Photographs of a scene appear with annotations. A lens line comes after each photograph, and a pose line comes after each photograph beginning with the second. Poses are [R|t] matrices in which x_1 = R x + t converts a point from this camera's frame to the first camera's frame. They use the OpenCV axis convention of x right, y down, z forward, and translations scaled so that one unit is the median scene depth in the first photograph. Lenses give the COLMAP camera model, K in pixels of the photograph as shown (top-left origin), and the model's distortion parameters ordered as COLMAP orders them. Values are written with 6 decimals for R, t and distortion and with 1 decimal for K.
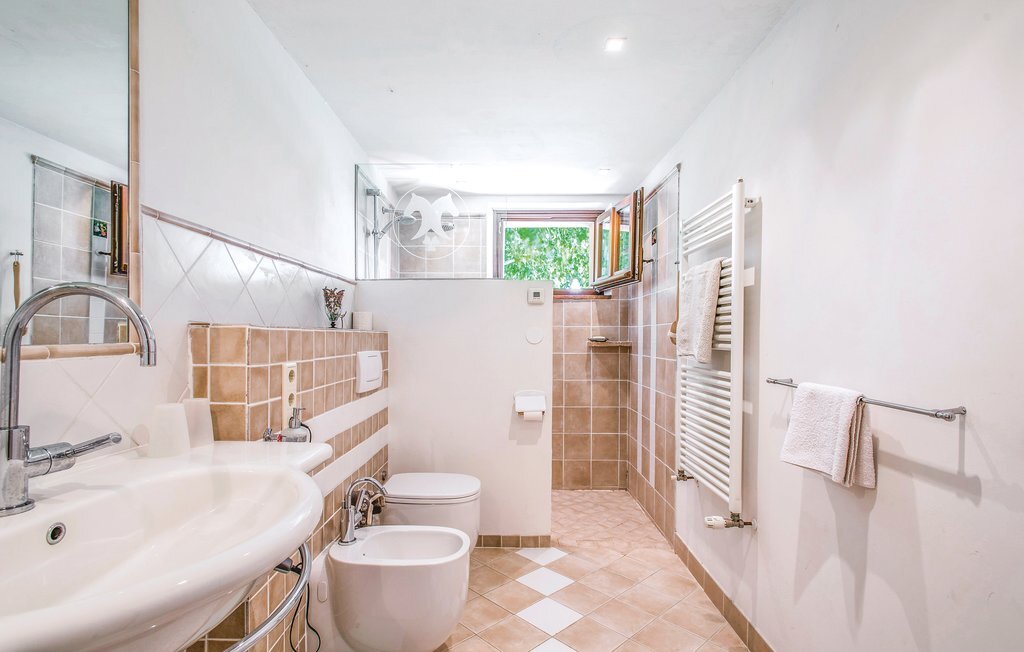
lens RADIAL K [[502.6, 0, 511.8], [0, 502.6, 322.2], [0, 0, 1]] dist [0.004793, 0.000040]
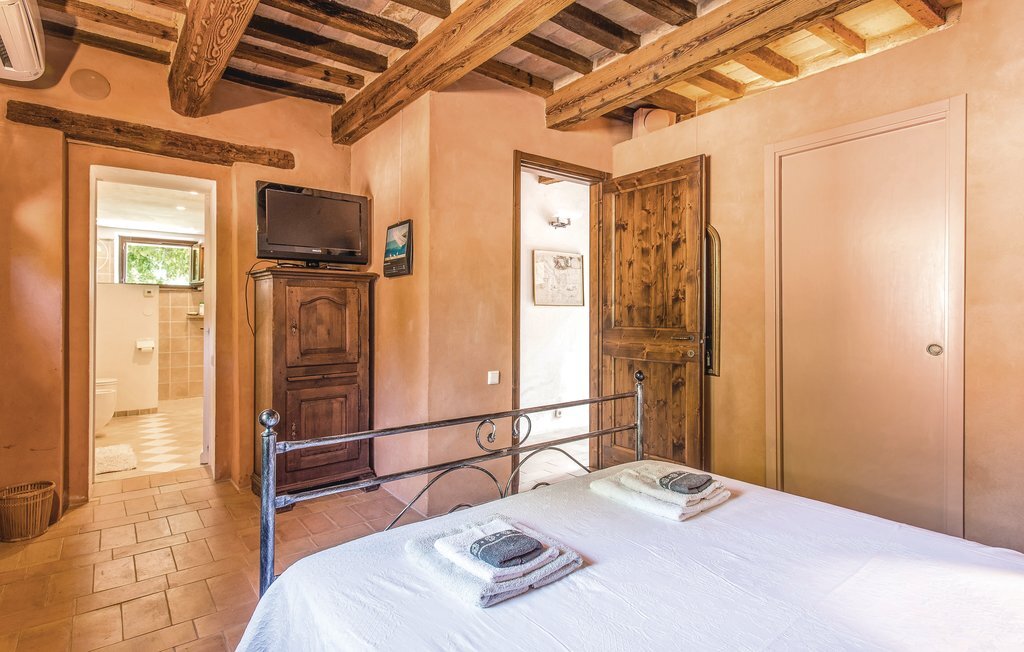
lens RADIAL K [[502.6, 0, 511.8], [0, 502.6, 322.2], [0, 0, 1]] dist [0.004793, 0.000040]
pose [[0.793091, 0.000314, 0.609103, -0.023211], [-0.023522, 0.999270, 0.030112, -0.019039], [-0.608648, -0.038209, 0.792520, -1.163167]]
